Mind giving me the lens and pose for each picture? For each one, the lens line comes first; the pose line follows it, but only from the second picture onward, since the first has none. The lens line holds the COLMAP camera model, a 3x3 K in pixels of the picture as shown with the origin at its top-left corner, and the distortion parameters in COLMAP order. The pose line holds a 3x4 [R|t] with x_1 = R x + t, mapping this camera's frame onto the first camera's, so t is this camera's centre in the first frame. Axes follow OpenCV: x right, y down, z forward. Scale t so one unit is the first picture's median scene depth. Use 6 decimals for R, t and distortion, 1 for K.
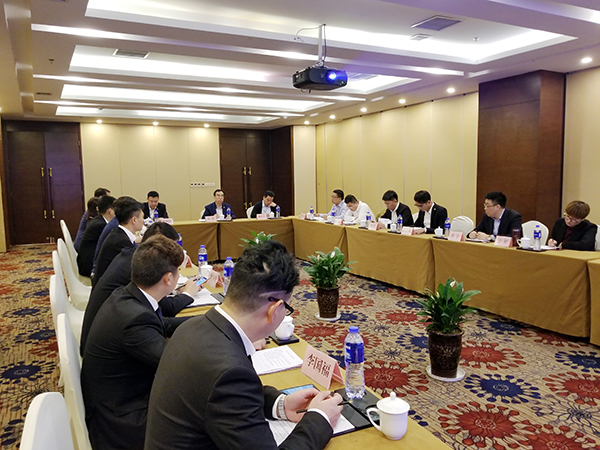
lens RADIAL K [[497.5, 0, 315.4], [0, 497.5, 237.1], [0, 0, 1]] dist [0.059508, -0.125298]
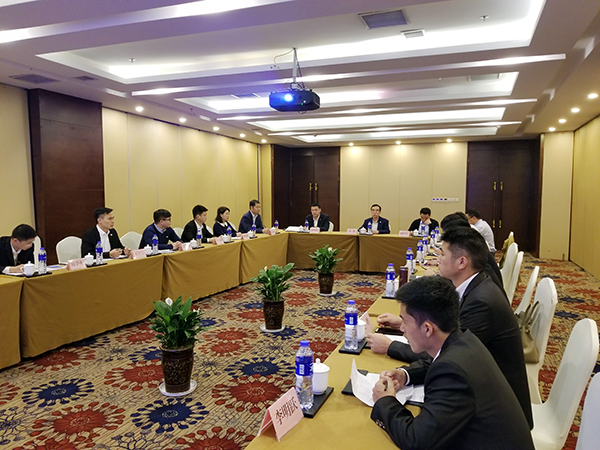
lens RADIAL K [[493.4, 0, 300.0], [0, 493.4, 225.0], [0, 0, 1]] dist [0.067944, -0.132996]
pose [[0.639276, 0.062105, -0.766465, 0.776056], [-0.101759, 0.994800, -0.004266, -0.050197], [0.762215, 0.080722, 0.642272, 0.344079]]
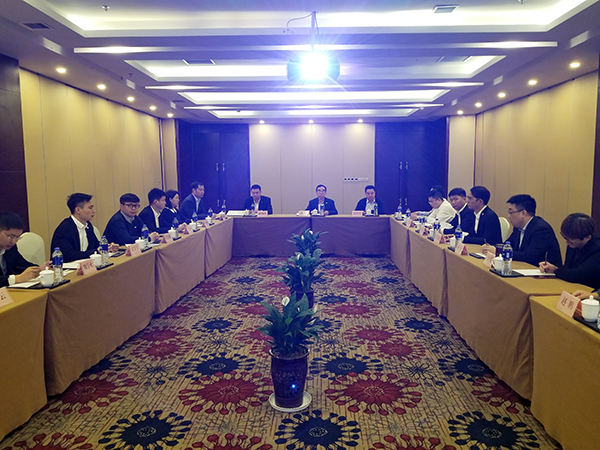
lens RADIAL K [[497.5, 0, 315.4], [0, 497.5, 237.1], [0, 0, 1]] dist [0.059508, -0.125298]
pose [[0.867042, 0.068313, -0.493530, 0.471806], [-0.062301, 0.997646, 0.028641, -0.027138], [0.494325, 0.005915, 0.869257, 0.174924]]
